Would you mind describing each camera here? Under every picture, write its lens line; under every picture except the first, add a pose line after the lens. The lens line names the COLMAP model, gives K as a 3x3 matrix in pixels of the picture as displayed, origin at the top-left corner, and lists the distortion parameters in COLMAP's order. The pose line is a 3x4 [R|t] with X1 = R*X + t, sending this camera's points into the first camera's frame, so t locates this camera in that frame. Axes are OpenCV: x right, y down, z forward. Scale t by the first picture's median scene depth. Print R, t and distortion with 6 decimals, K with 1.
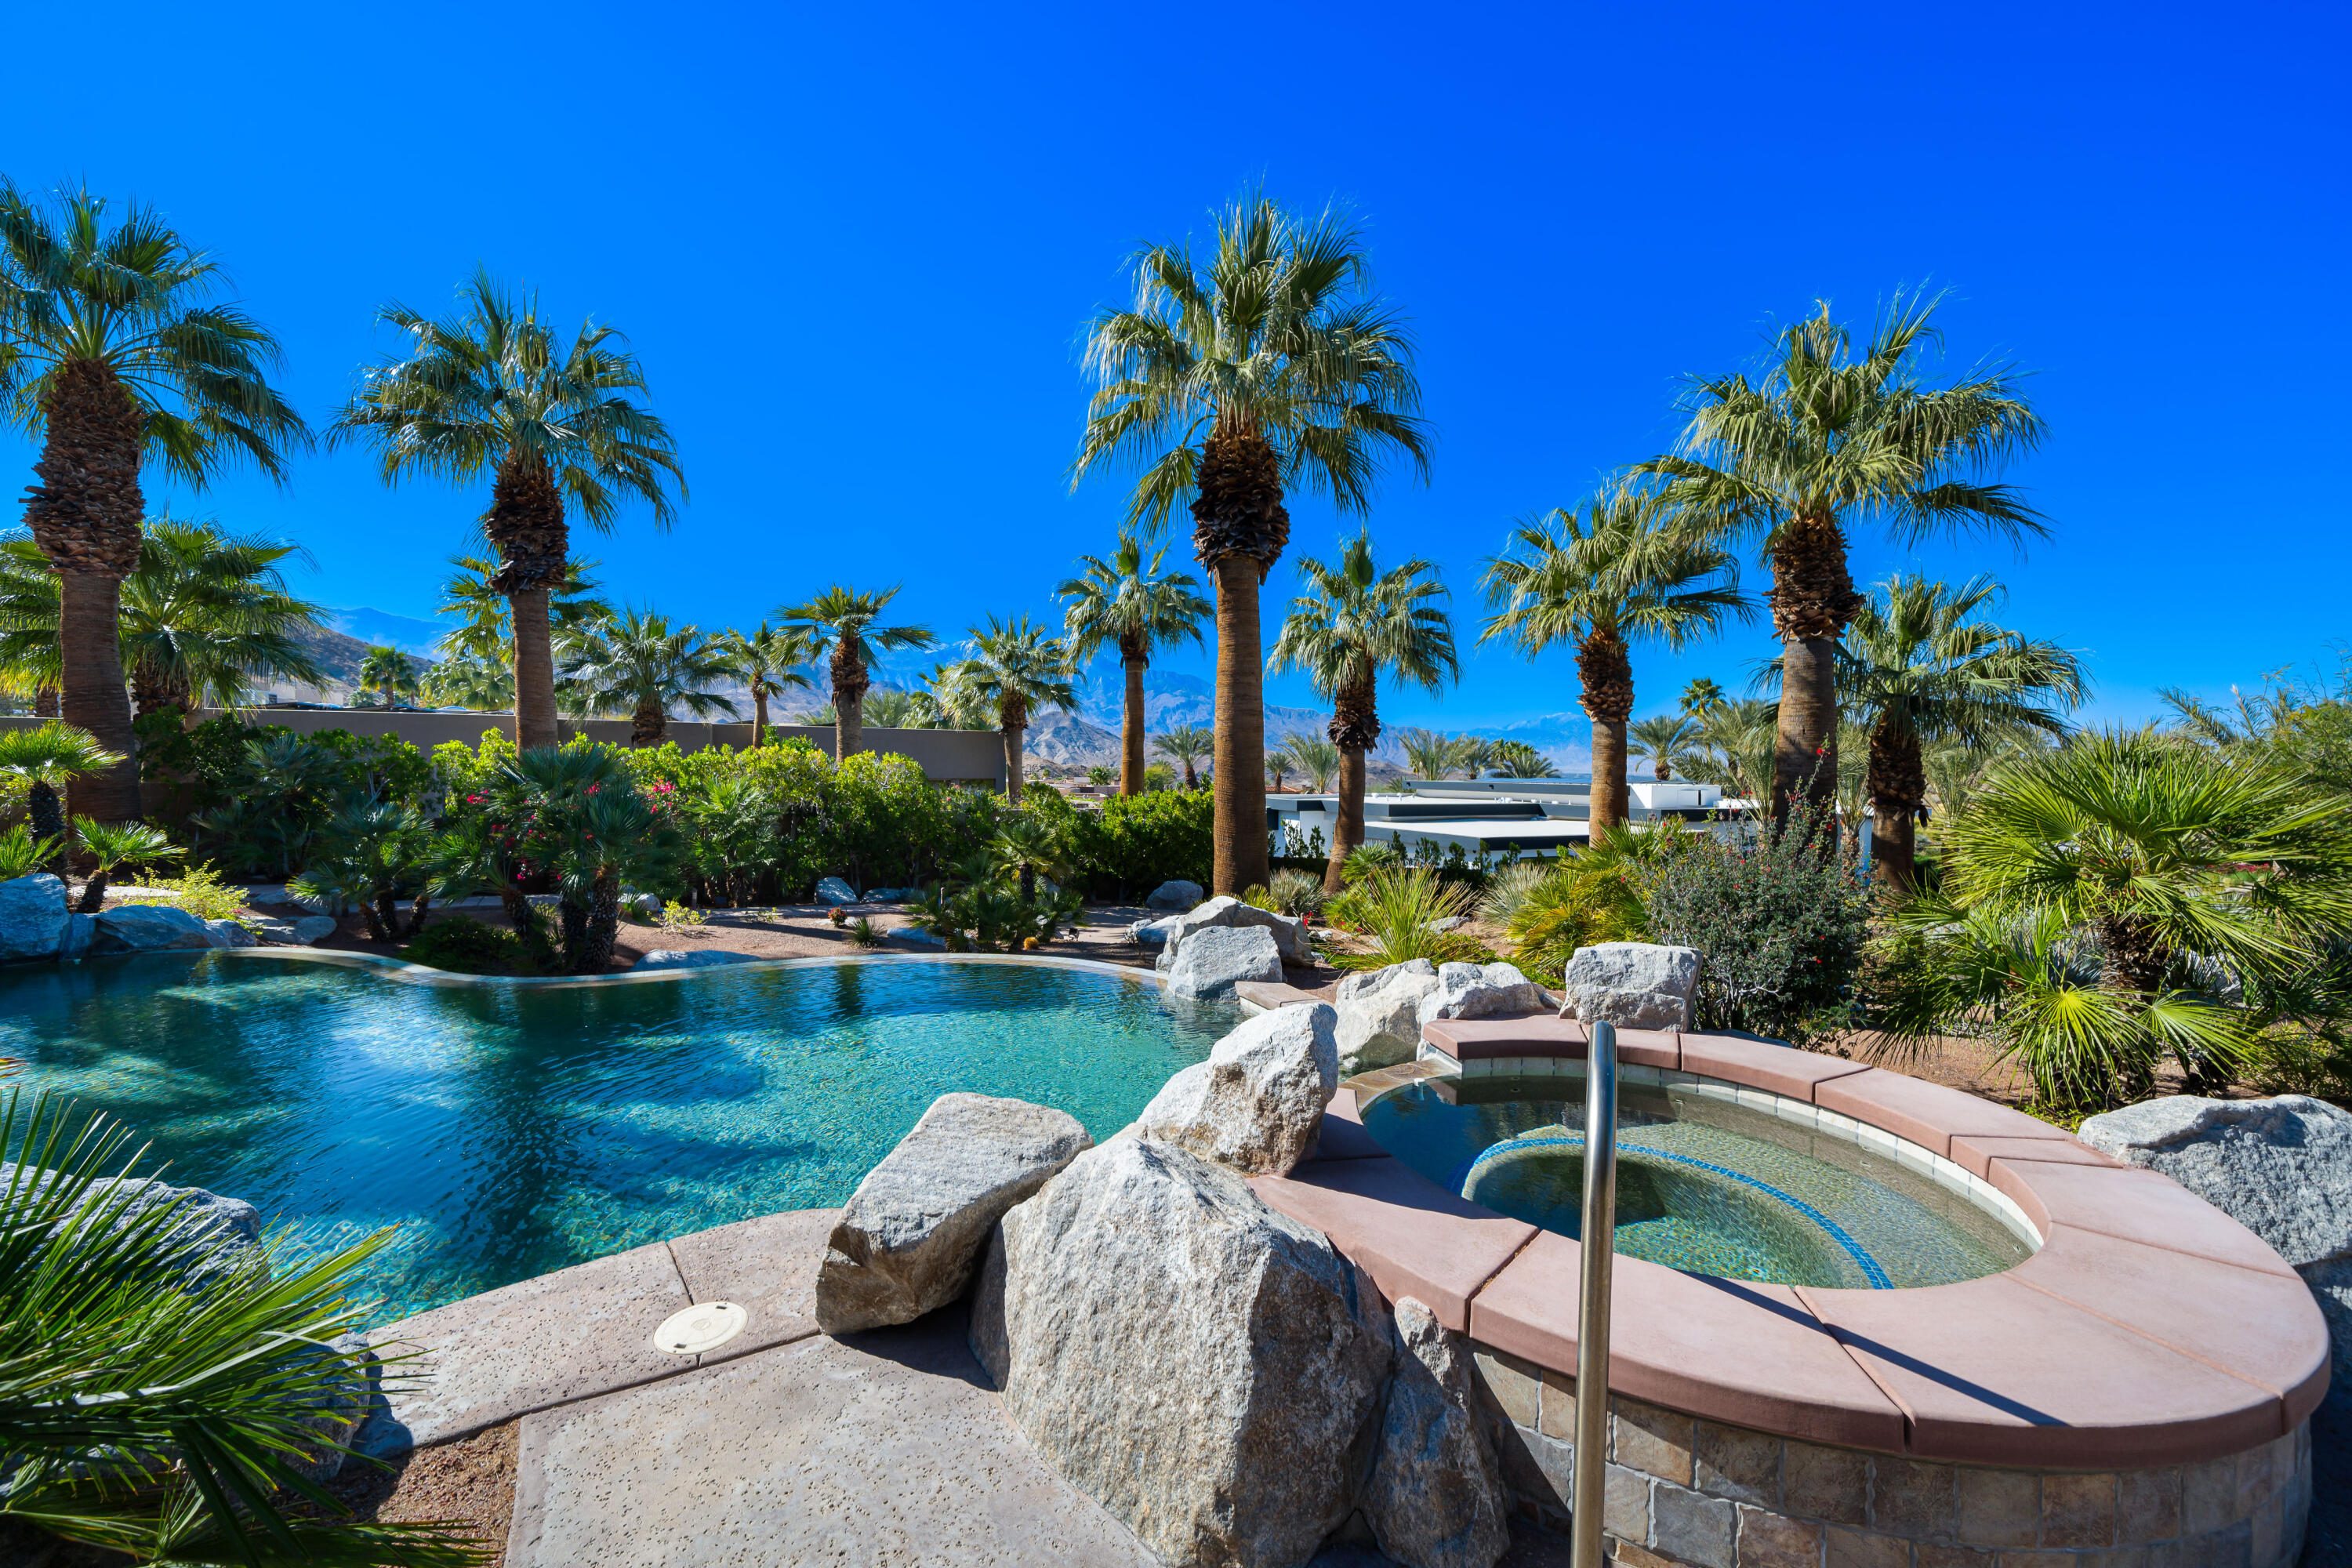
lens RADIAL K [[898.3, 0, 1164.2], [0, 898.3, 794.3], [0, 0, 1]] dist [-0.003632, 0.000274]
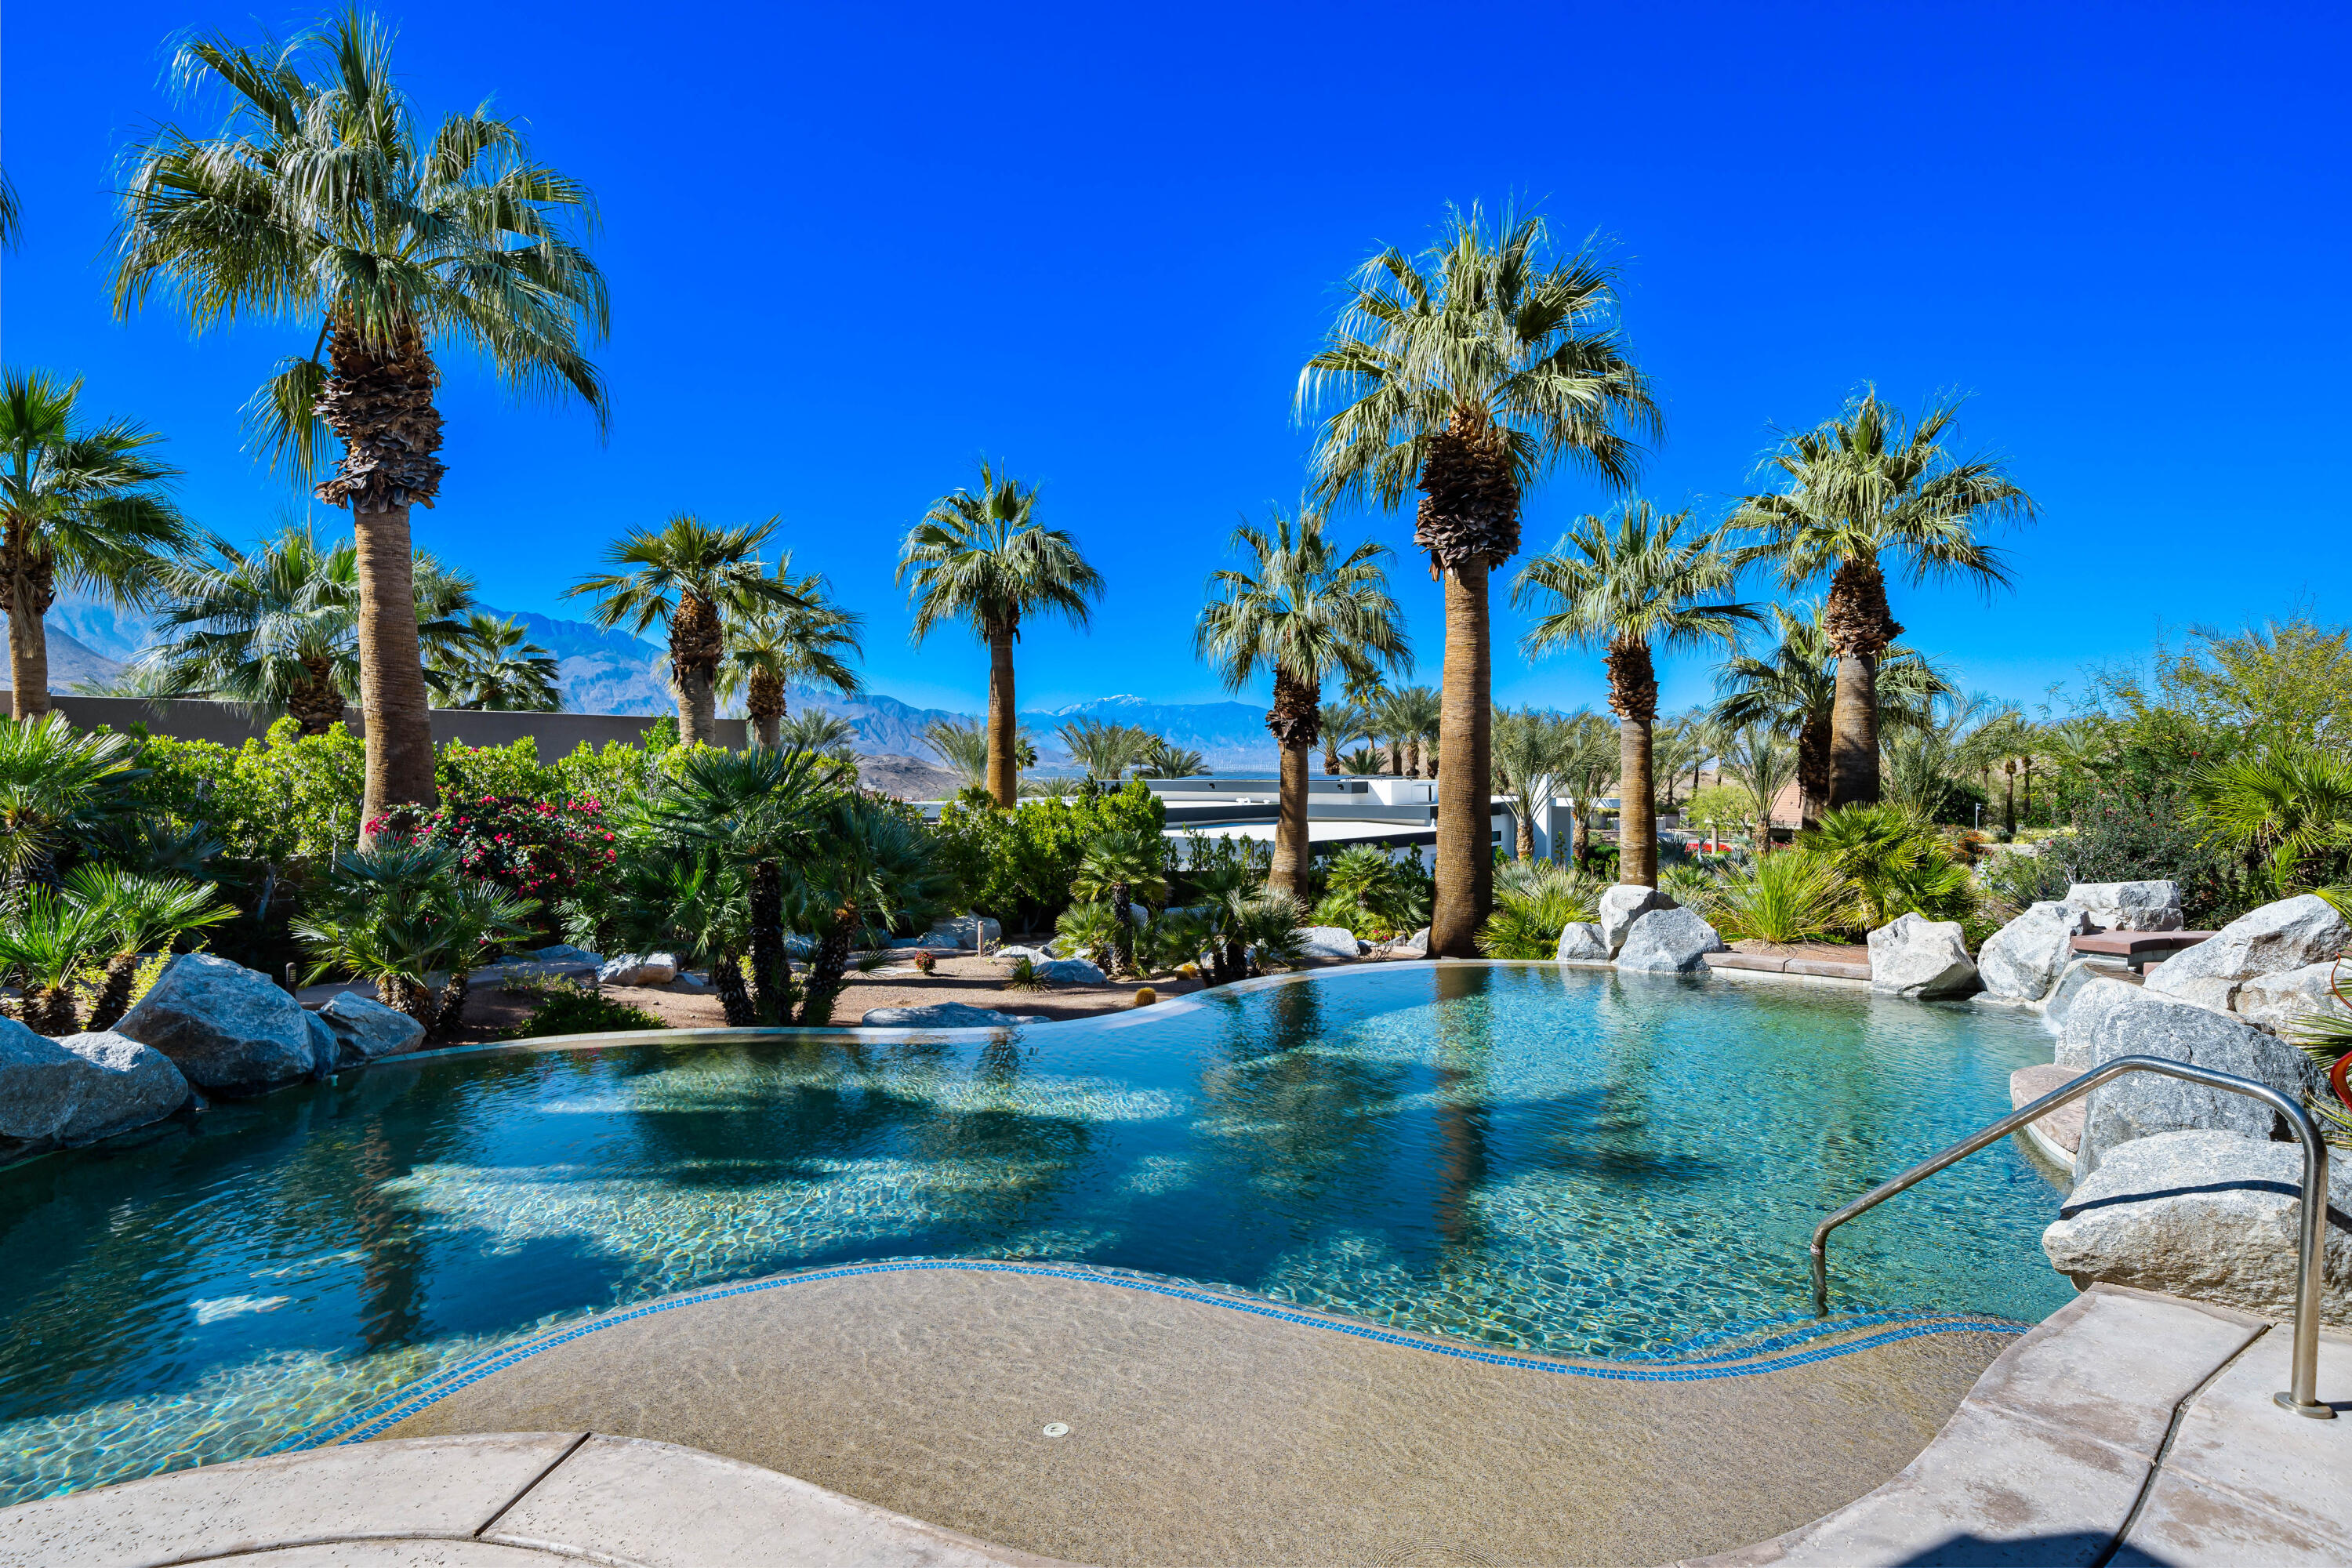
lens RADIAL K [[1211.7, 0, 1169.4], [0, 1211.7, 793.4], [0, 0, 1]] dist [-0.000671, 0.001755]
pose [[0.897330, -0.019929, 0.440909, -0.674204], [0.022568, 0.999745, -0.000741, -0.005715], [-0.440782, 0.010616, 0.897551, -0.046781]]
